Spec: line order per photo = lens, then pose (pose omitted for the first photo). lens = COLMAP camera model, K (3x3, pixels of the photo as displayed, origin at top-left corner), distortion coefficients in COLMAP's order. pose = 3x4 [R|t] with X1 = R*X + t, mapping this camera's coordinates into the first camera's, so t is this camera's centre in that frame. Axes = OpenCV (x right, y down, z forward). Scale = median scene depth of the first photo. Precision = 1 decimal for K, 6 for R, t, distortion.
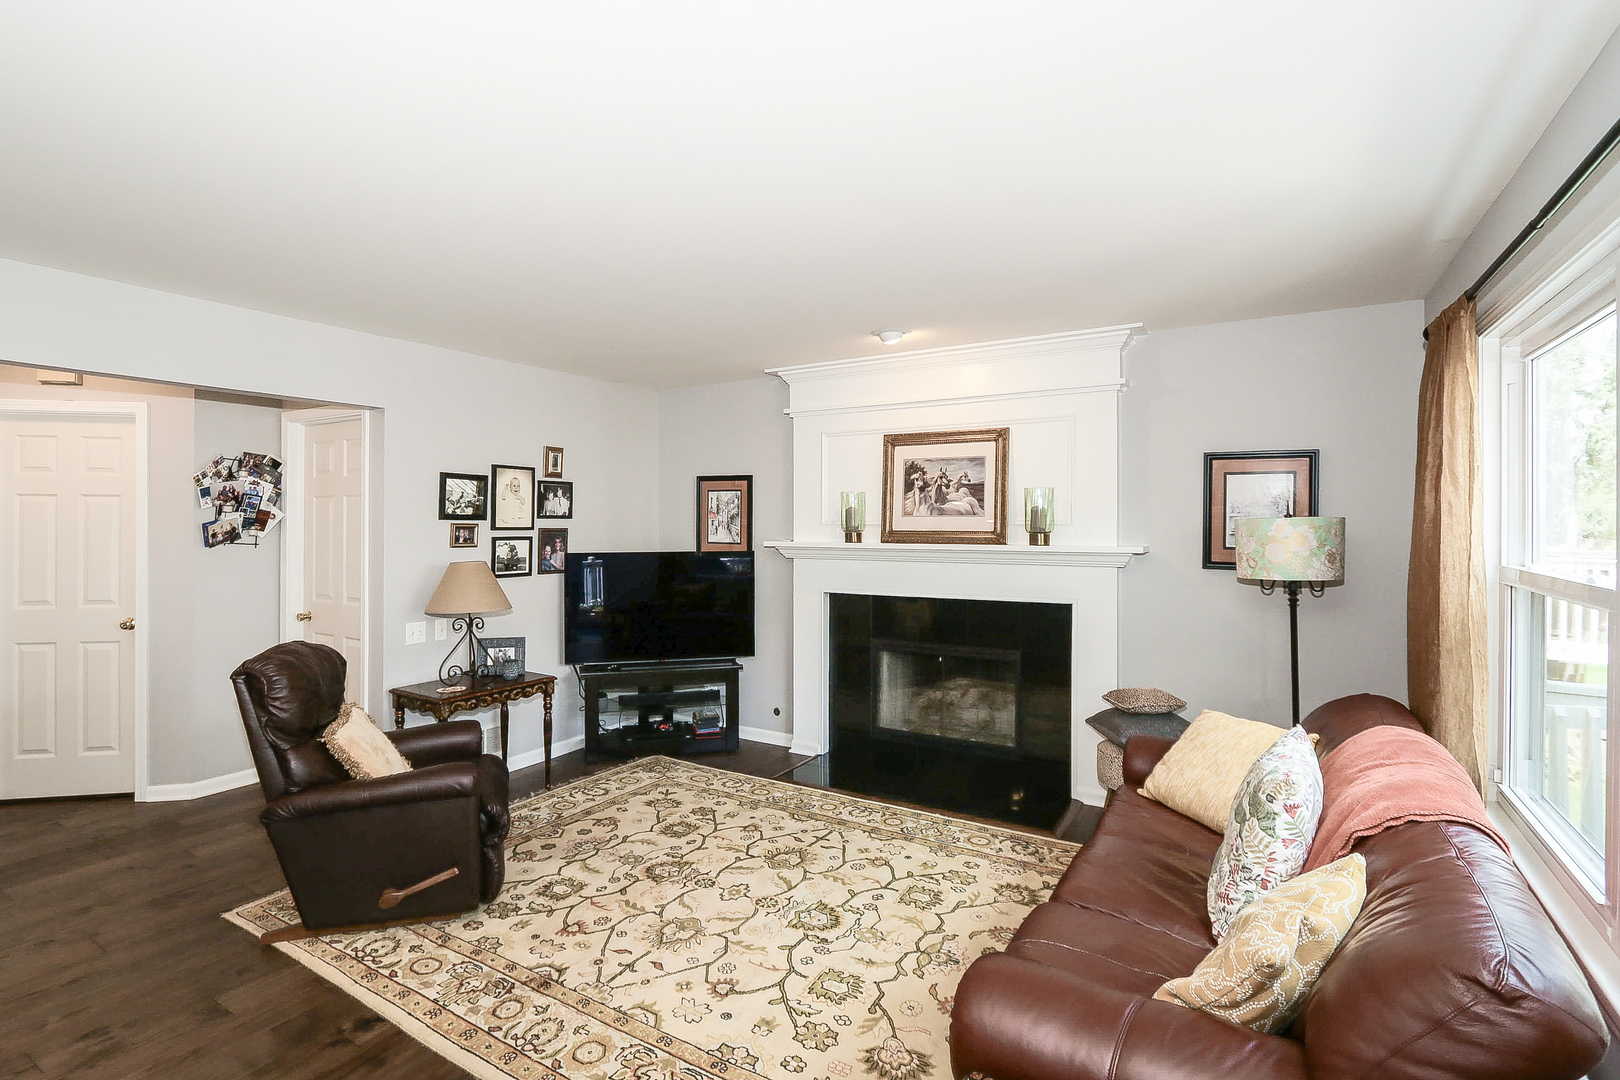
lens RADIAL K [[789.3, 0, 764.6], [0, 789.3, 518.6], [0, 0, 1]] dist [-0.028146, 0.000009]
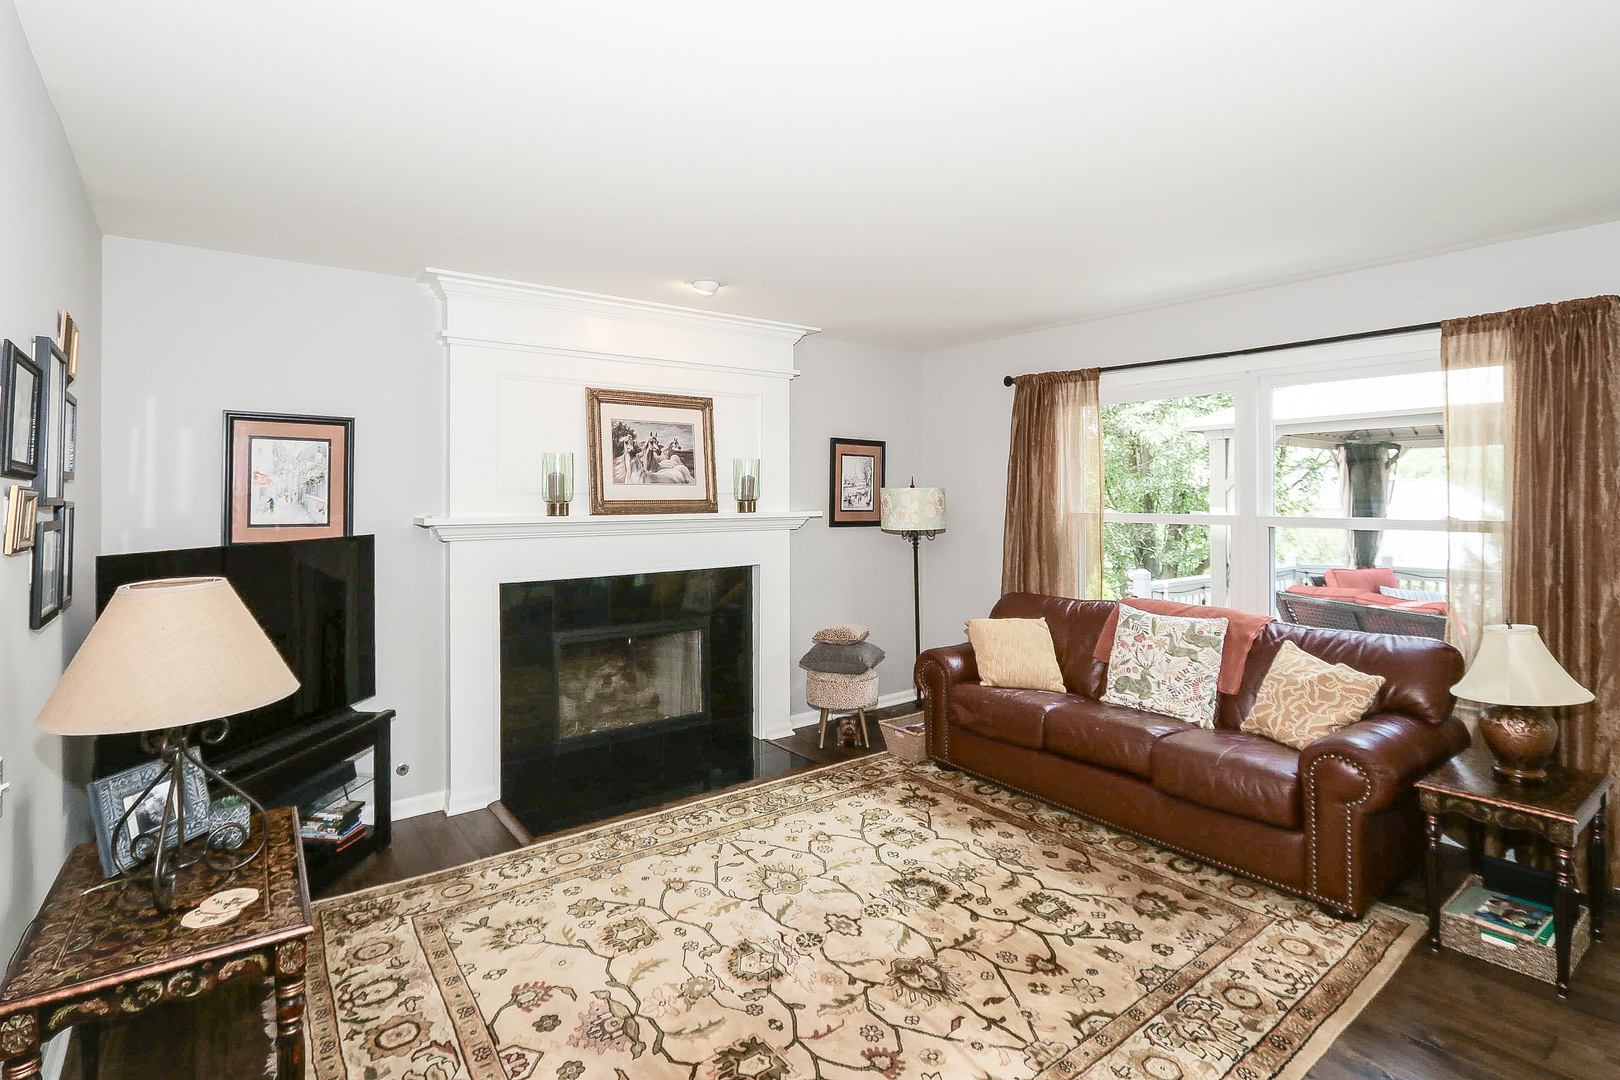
lens RADIAL K [[778.0, 0, 808.7], [0, 778.0, 497.3], [0, 0, 1]] dist [-0.015818, -0.000176]
pose [[0.340105, -0.002570, 0.940384, -0.593124], [0.000357, 0.999997, 0.002604, 0.010172], [-0.940387, -0.000550, 0.340105, 0.535358]]
